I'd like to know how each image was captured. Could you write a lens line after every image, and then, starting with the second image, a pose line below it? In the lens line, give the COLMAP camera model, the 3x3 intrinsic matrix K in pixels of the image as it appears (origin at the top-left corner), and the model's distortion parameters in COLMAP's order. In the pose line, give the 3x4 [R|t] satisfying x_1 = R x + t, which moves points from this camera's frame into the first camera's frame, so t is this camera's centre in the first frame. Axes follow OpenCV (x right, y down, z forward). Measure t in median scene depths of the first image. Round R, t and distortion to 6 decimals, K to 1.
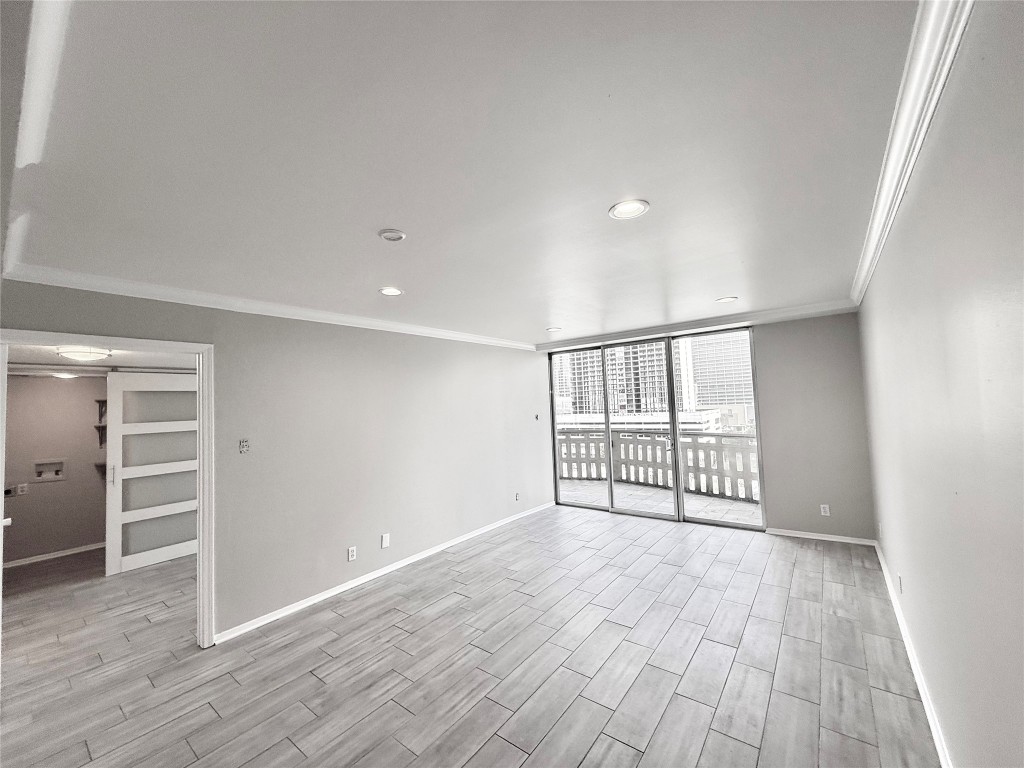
lens RADIAL K [[407.4, 0, 511.9], [0, 407.4, 386.4], [0, 0, 1]] dist [0.000312, -0.000201]
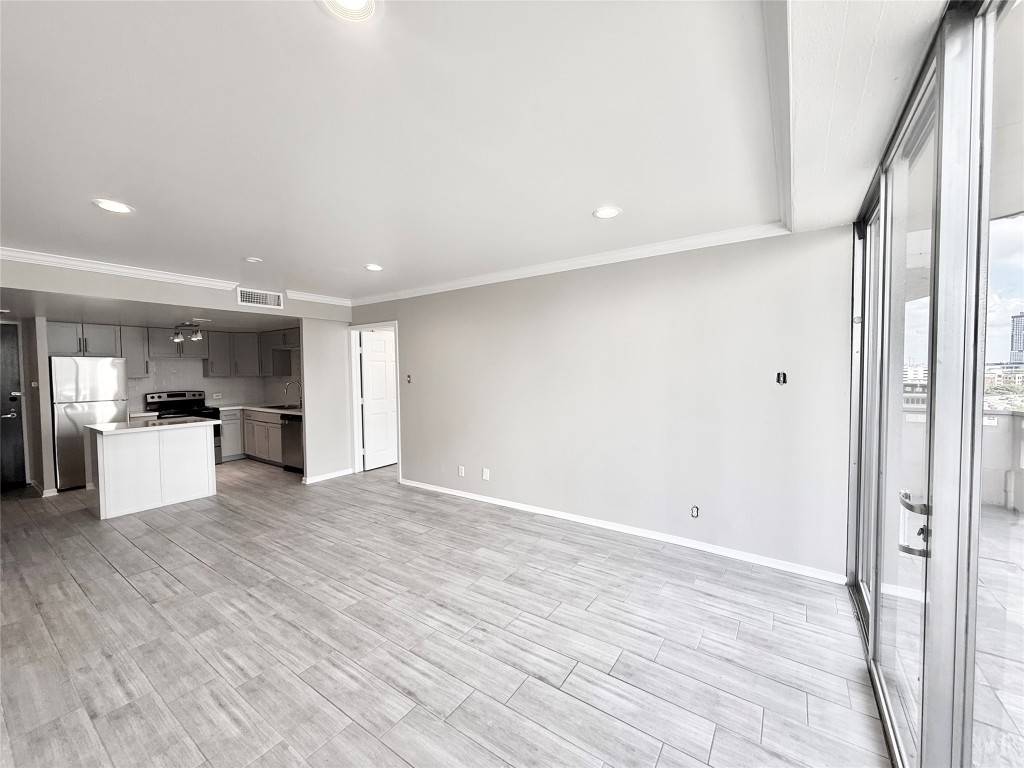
lens RADIAL K [[407.4, 0, 508.7], [0, 407.4, 382.3], [0, 0, 1]] dist [0.000312, -0.000201]
pose [[0.049144, 0.072368, -0.996166, 0.683015], [0.054222, 0.995708, 0.075010, 0.036086], [0.997319, -0.057701, 0.045009, 0.872759]]
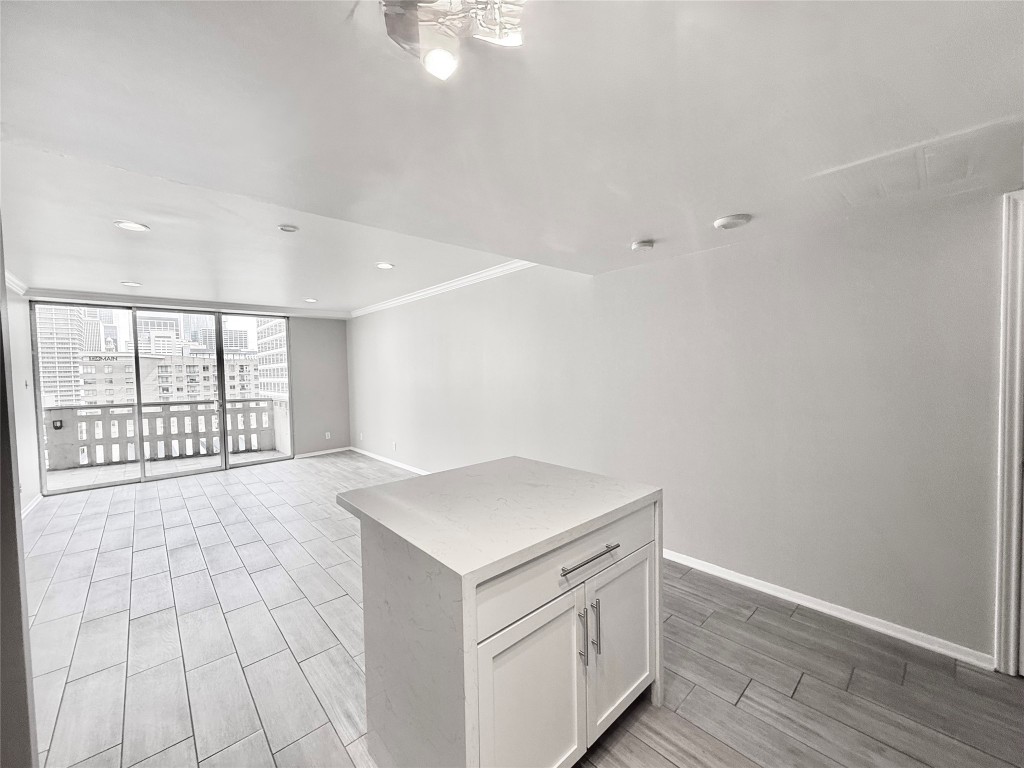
lens RADIAL K [[407.4, 0, 509.6], [0, 407.4, 382.6], [0, 0, 1]] dist [0.000312, -0.000201]
pose [[0.174712, 0.008518, 0.984583, -0.685932], [-0.027863, 0.999605, -0.003704, 0.066228], [-0.984225, -0.026786, 0.174880, -0.014250]]
